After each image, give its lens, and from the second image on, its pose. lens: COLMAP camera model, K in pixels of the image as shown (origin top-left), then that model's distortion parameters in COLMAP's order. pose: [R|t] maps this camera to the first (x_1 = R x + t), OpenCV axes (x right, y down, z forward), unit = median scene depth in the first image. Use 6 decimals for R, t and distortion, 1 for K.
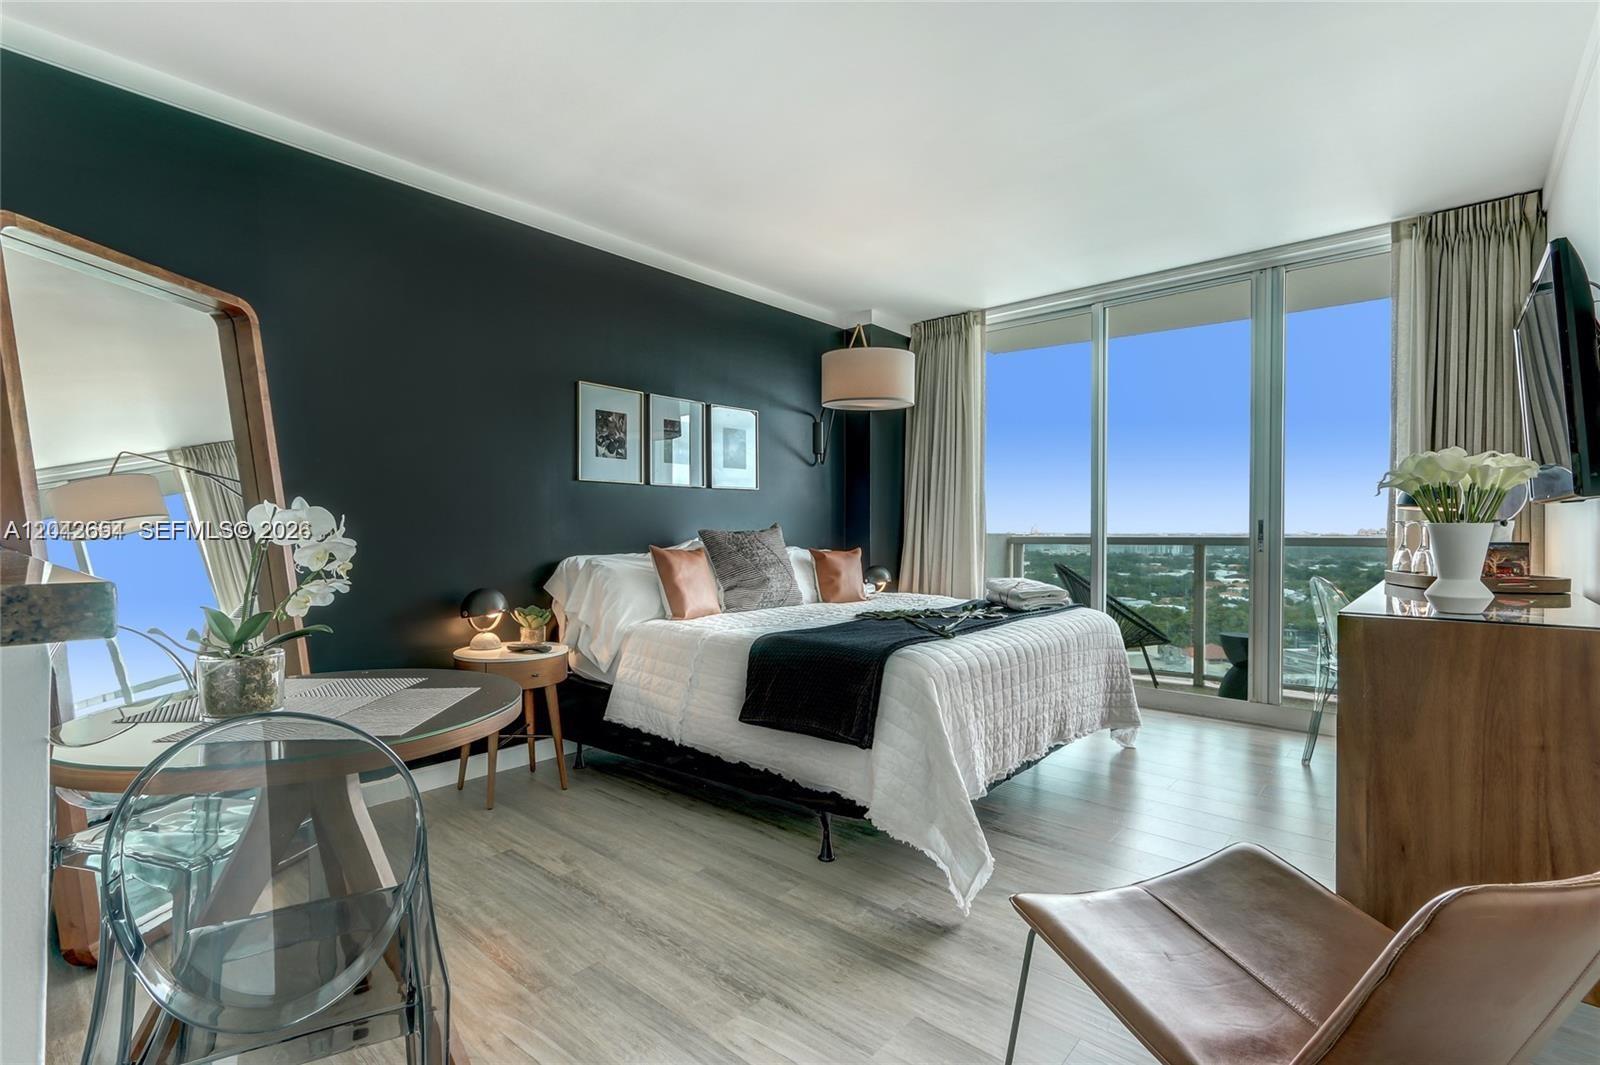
lens RADIAL K [[722.3, 0, 792.0], [0, 722.3, 536.0], [0, 0, 1]] dist [0.001078, 0.000366]
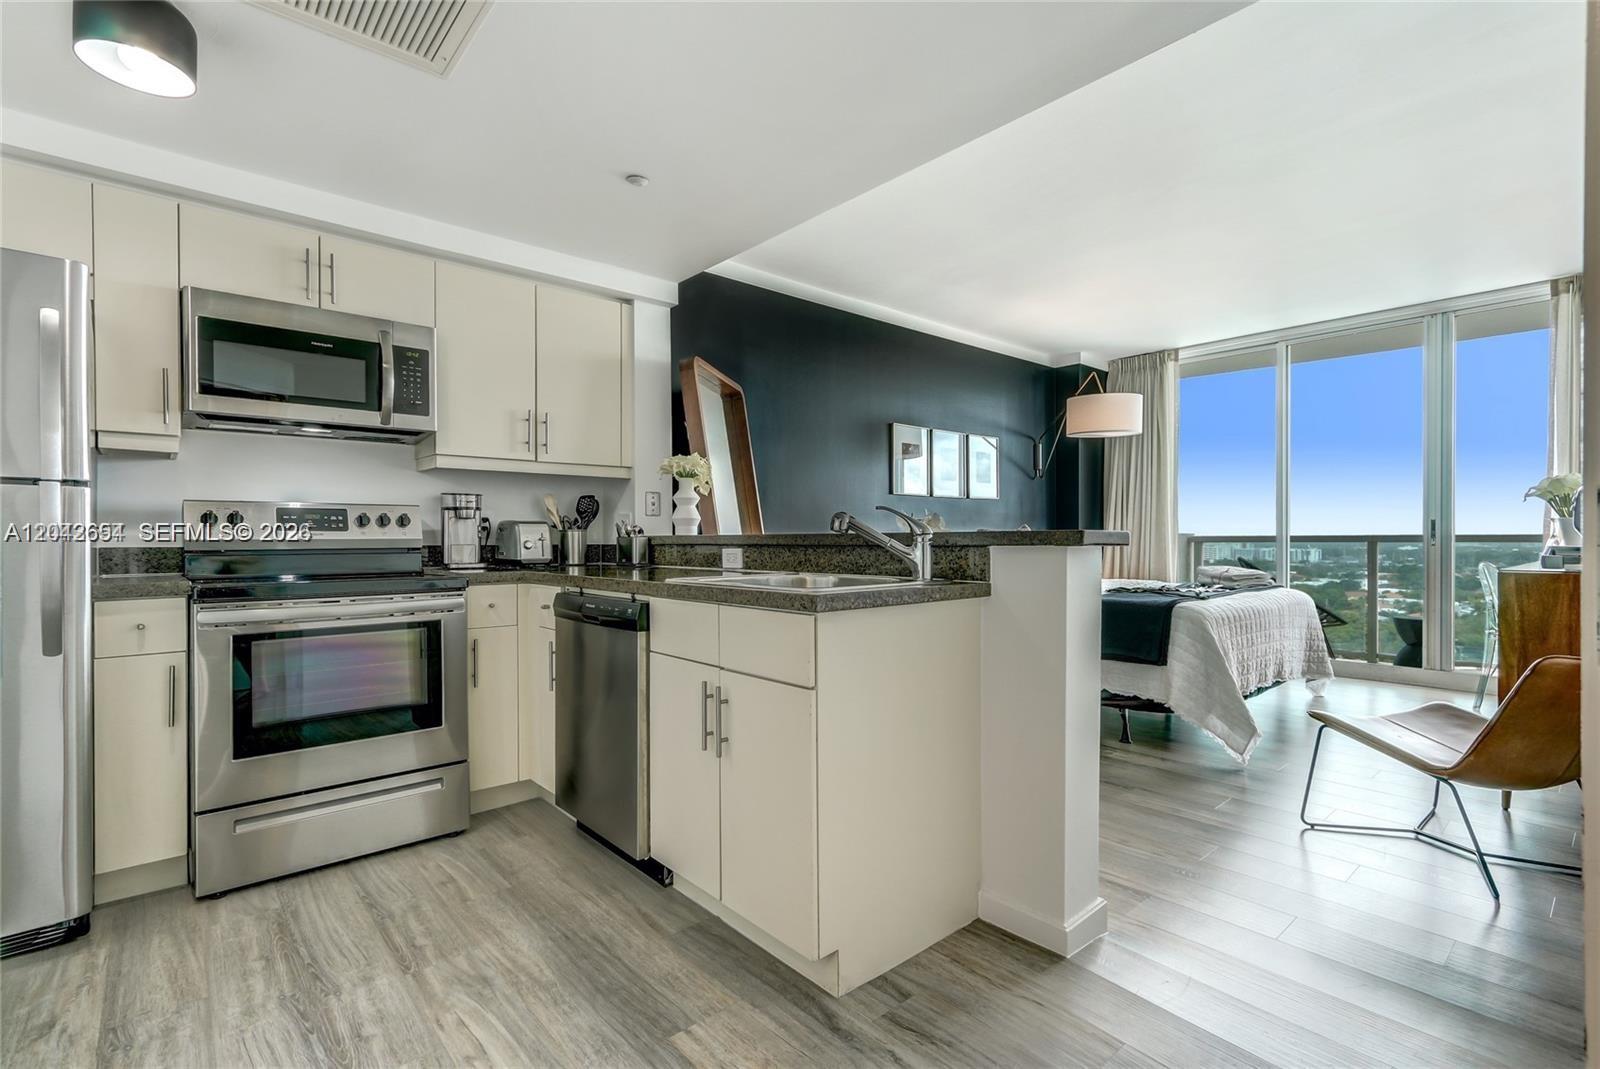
lens RADIAL K [[722.3, 0, 794.9], [0, 722.3, 538.8], [0, 0, 1]] dist [0.001078, 0.000366]
pose [[0.990939, -0.001927, -0.134298, -0.259235], [0.001286, 0.999987, -0.004859, 0.014782], [0.134305, 0.004642, 0.990929, -0.359258]]
